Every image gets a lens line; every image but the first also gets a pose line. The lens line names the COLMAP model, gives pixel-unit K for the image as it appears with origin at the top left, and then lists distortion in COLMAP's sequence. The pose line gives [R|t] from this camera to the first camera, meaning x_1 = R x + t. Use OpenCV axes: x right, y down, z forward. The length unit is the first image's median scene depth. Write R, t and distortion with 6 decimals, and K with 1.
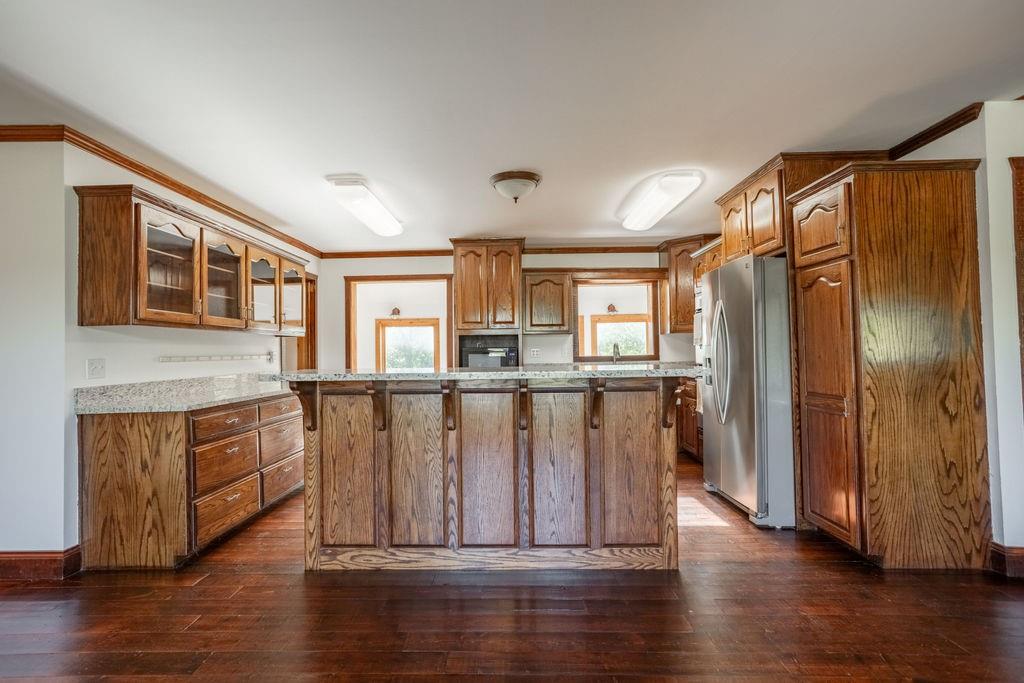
lens RADIAL K [[491.4, 0, 510.9], [0, 491.4, 340.8], [0, 0, 1]] dist [-0.002065, 0.000041]
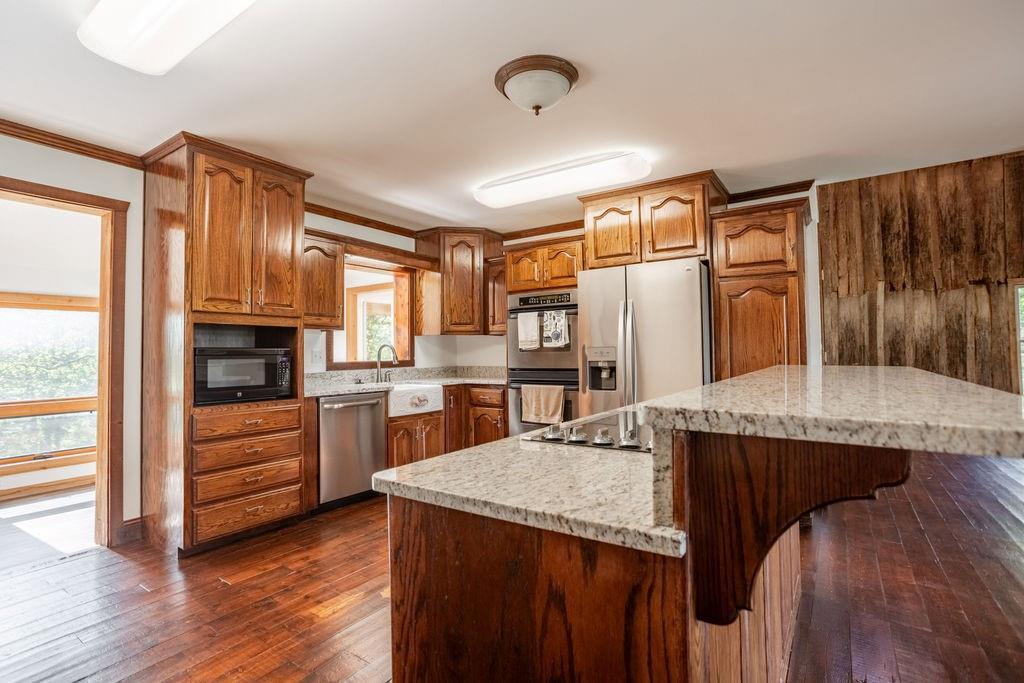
lens RADIAL K [[491.4, 0, 510.9], [0, 491.4, 337.1], [0, 0, 1]] dist [-0.002065, 0.000041]
pose [[0.548780, 0.025722, 0.835571, -0.336890], [-0.004294, 0.999600, -0.027951, 0.014290], [-0.835956, 0.011751, 0.548671, 0.426061]]
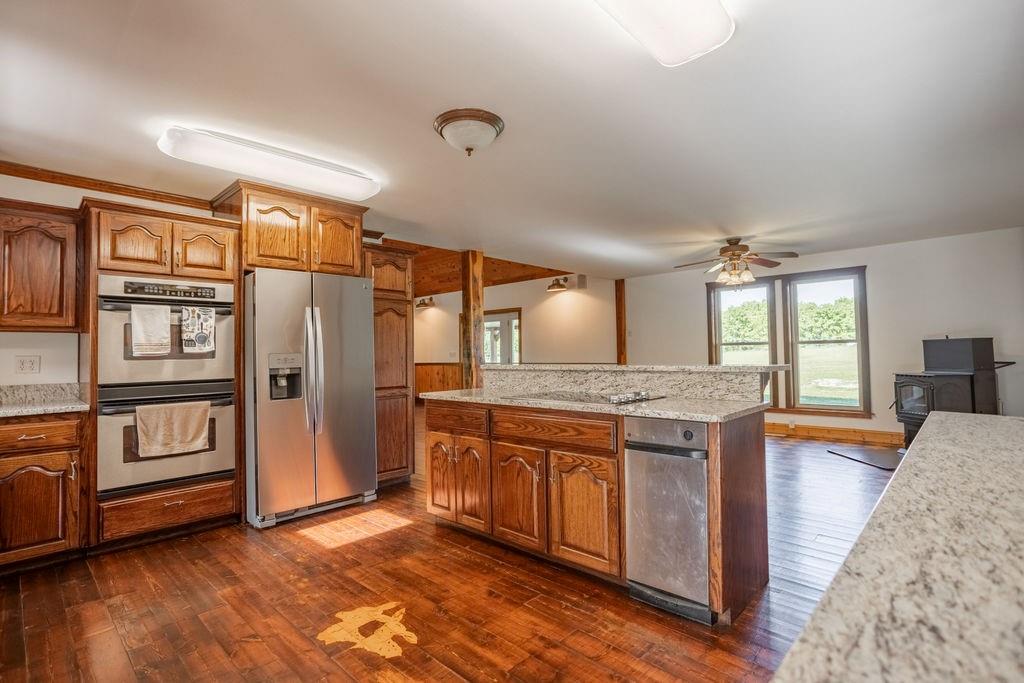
lens RADIAL K [[491.4, 0, 511.6], [0, 491.4, 342.4], [0, 0, 1]] dist [-0.002065, 0.000041]
pose [[-0.729271, 0.033050, 0.683426, -0.354314], [0.010986, 0.999270, -0.036601, 0.021407], [-0.684137, -0.019184, -0.729101, 0.969495]]
